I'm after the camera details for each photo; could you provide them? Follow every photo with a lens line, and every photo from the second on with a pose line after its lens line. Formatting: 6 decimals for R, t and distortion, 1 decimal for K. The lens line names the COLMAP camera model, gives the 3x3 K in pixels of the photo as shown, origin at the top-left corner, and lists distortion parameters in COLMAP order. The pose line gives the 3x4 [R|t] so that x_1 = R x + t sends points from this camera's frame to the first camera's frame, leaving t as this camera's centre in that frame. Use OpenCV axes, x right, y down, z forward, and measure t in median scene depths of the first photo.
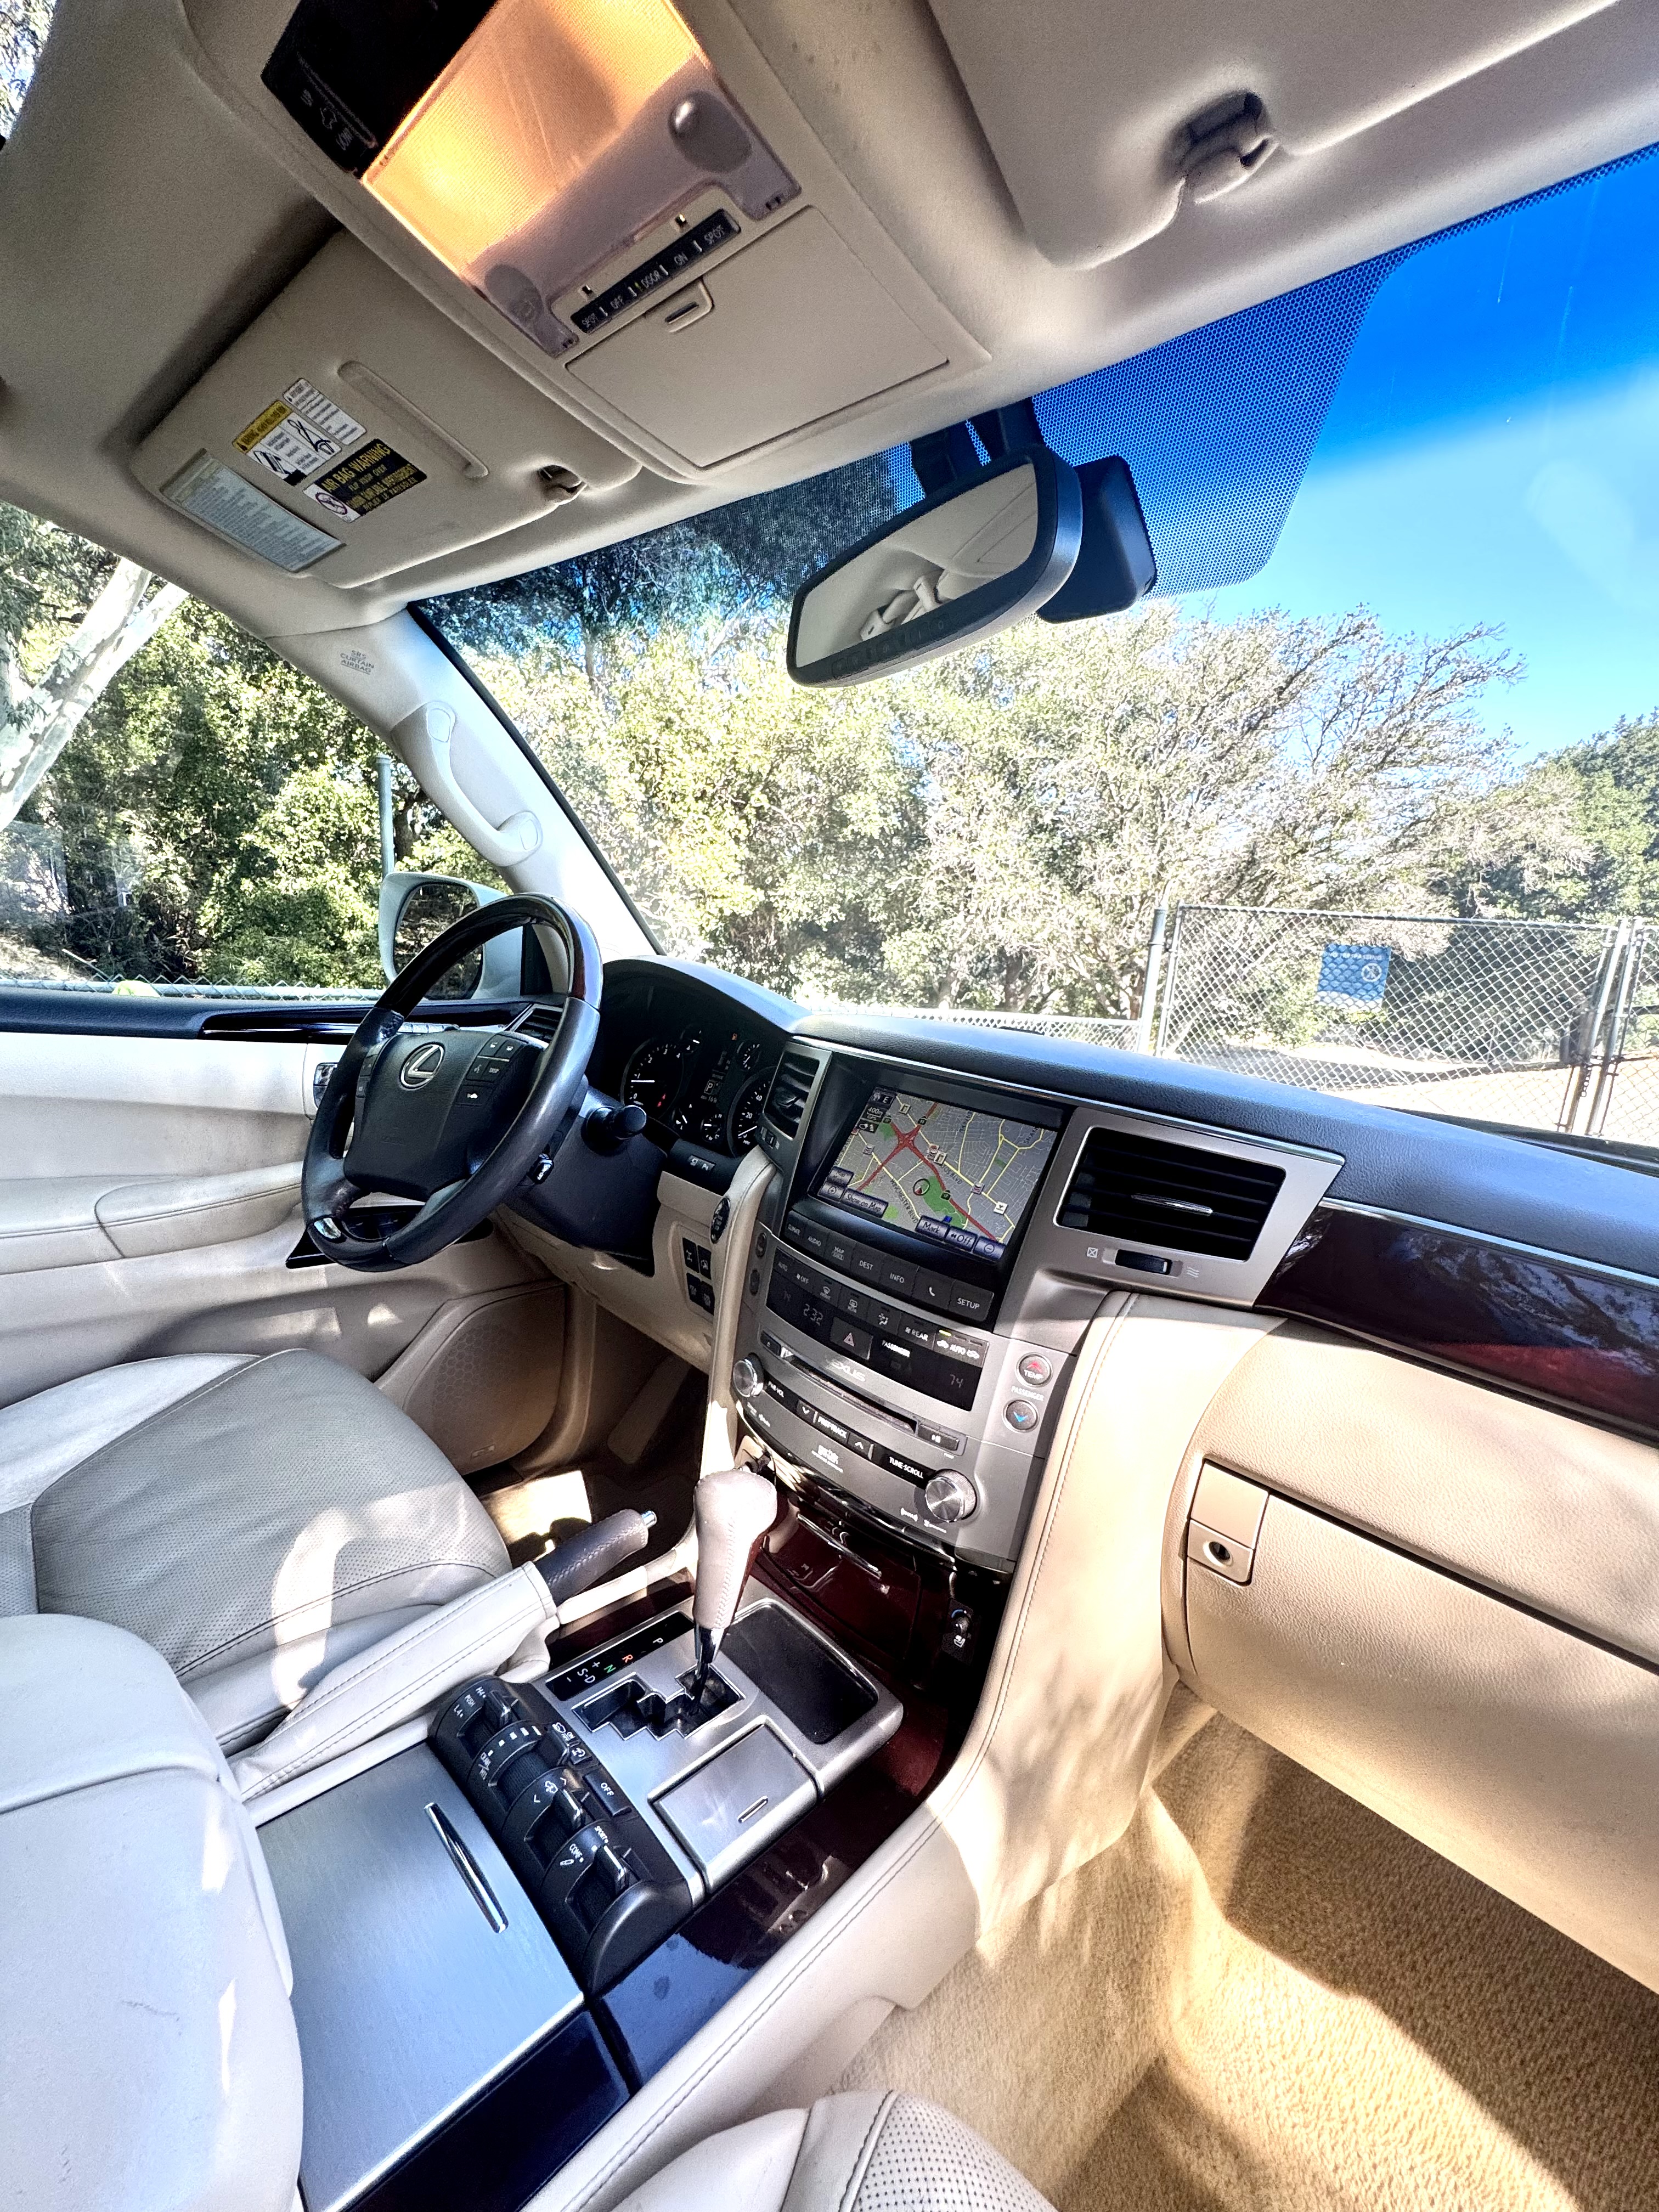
lens RADIAL K [[883.7, 0, 824.3], [0, 883.7, 1096.7], [0, 0, 1]] dist [-0.001104, -0.000160]
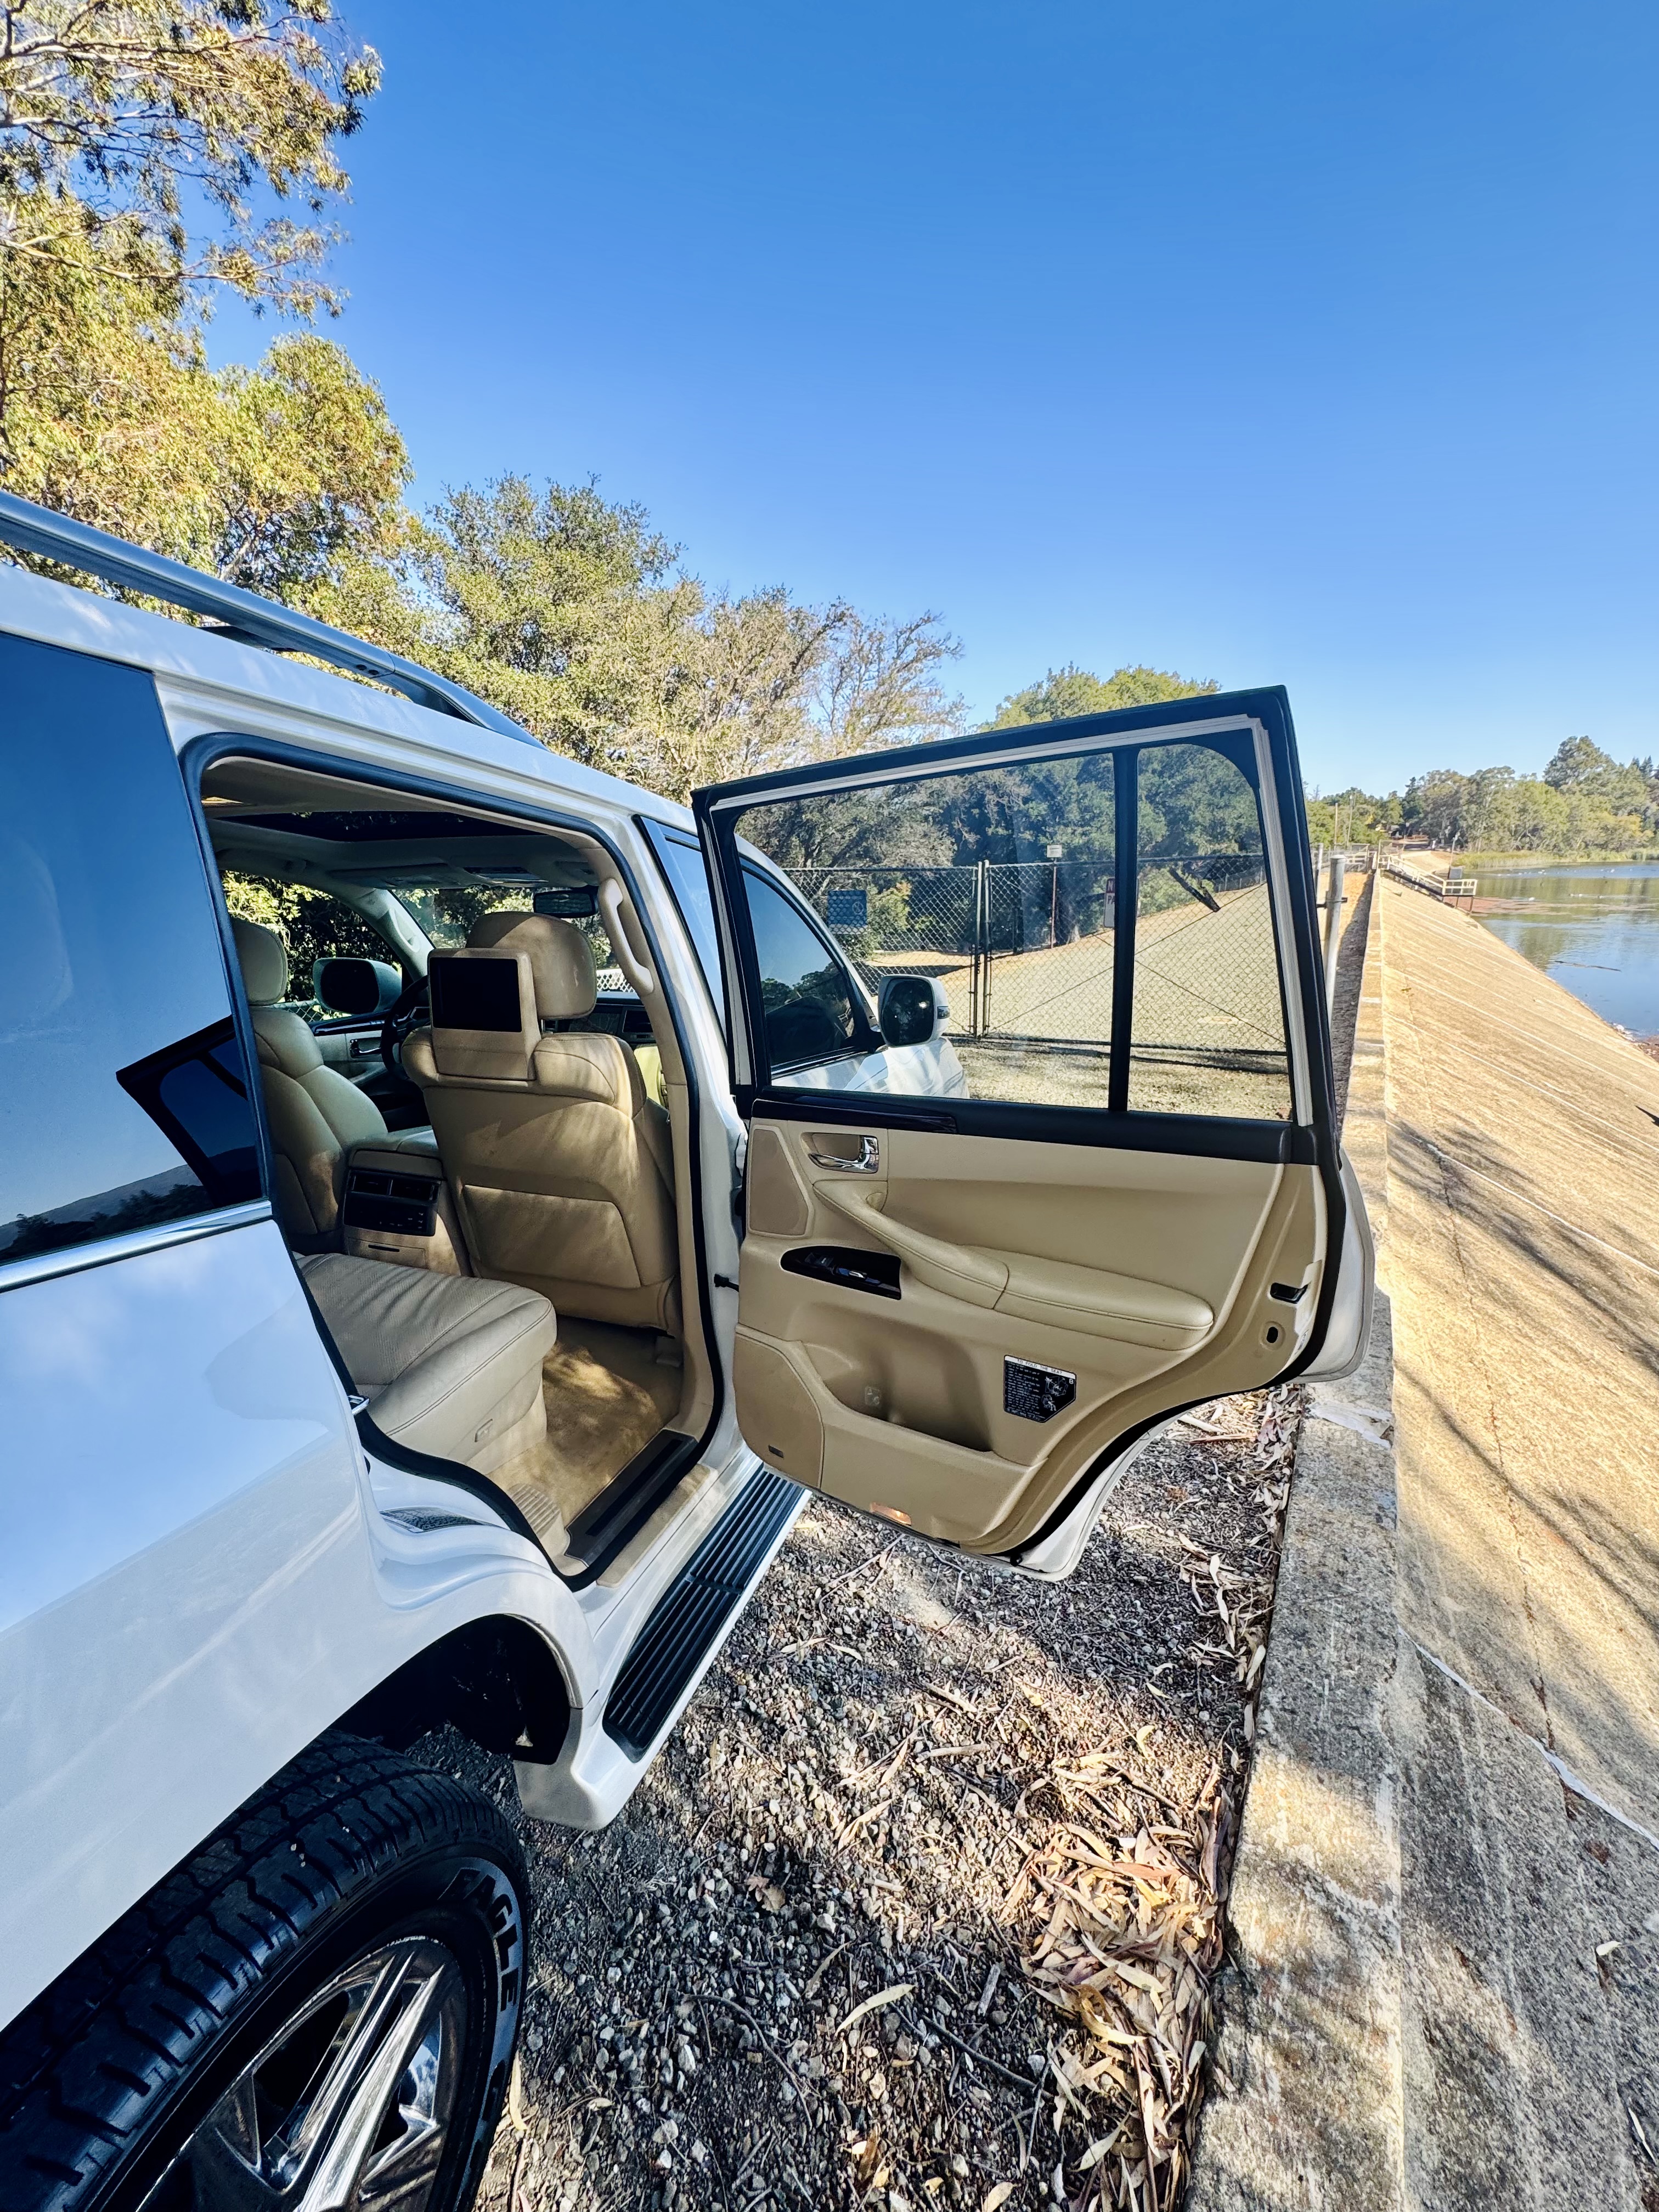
lens RADIAL K [[883.7, 0, 831.1], [0, 883.7, 1108.9], [0, 0, 1]] dist [-0.001104, -0.000160]
pose [[0.898959, -0.196598, 0.391435, -0.025673], [0.167316, 0.979977, 0.107939, 0.008444], [-0.404818, -0.031540, 0.913853, -0.142917]]
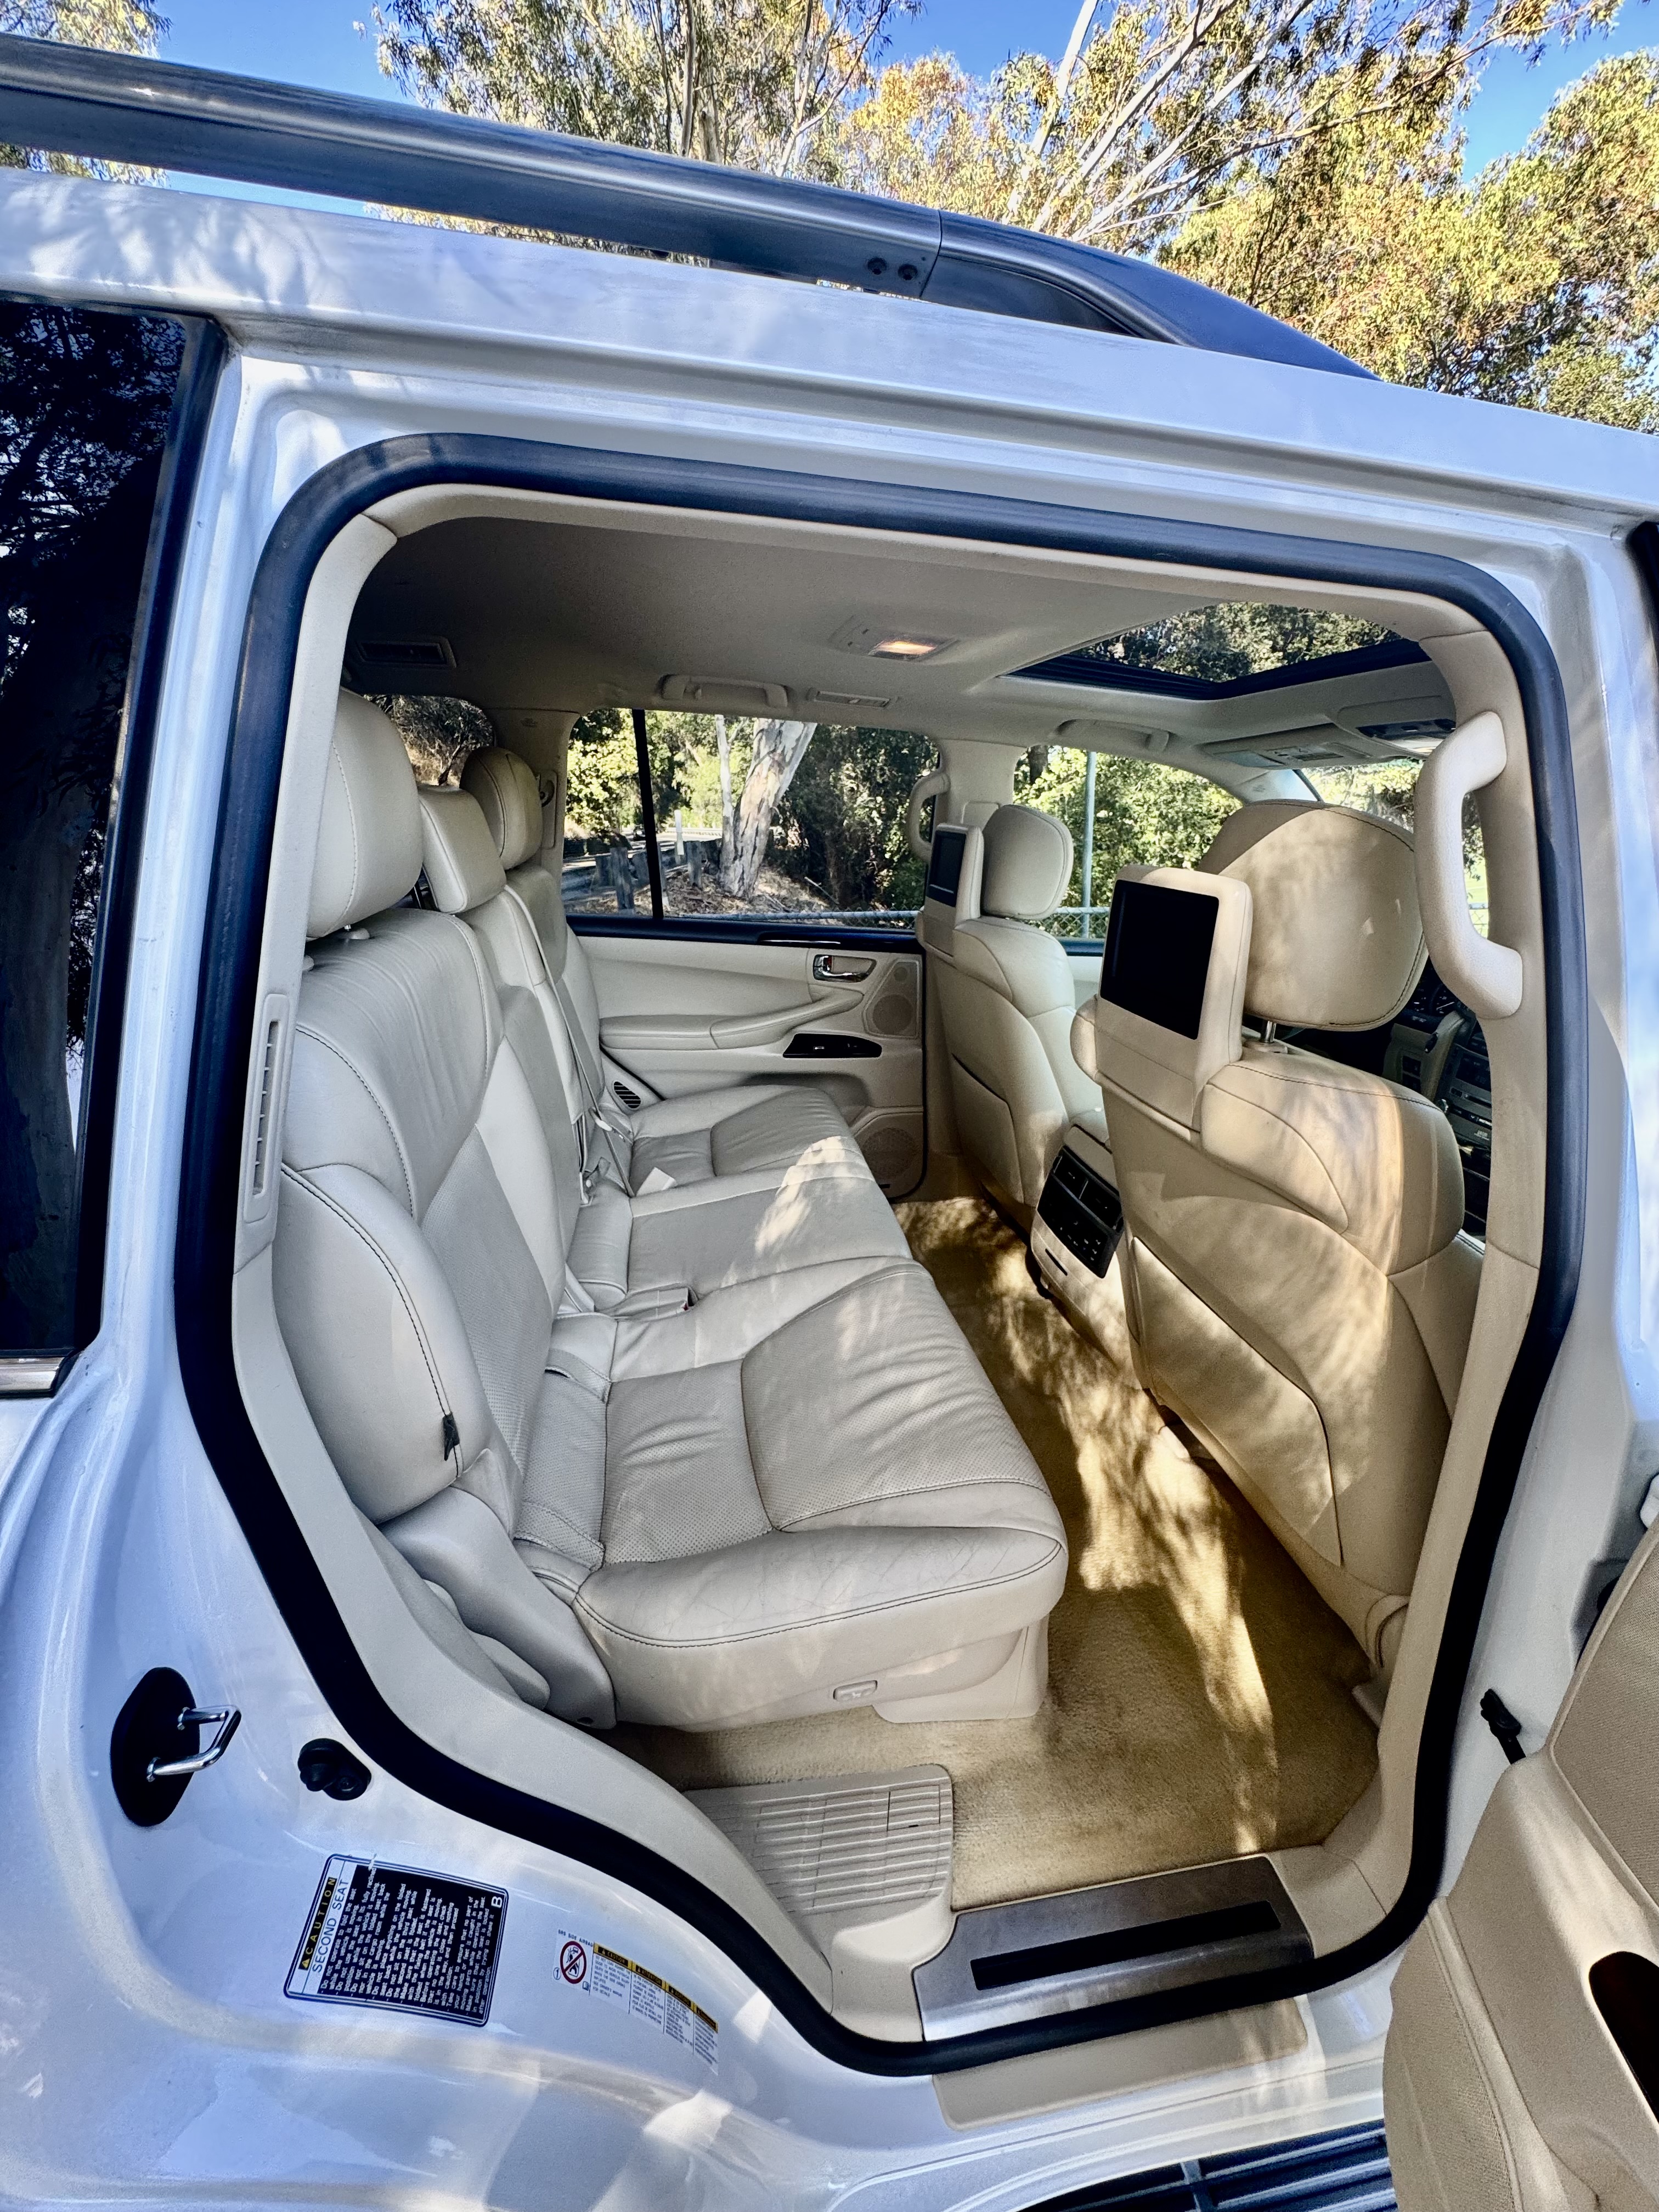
lens RADIAL K [[883.7, 0, 834.4], [0, 883.7, 1103.5], [0, 0, 1]] dist [-0.001104, -0.000160]
pose [[0.806002, 0.092445, -0.584649, -0.000822], [-0.019908, 0.991404, 0.129316, 0.001663], [0.591578, -0.092590, 0.800914, -0.086433]]
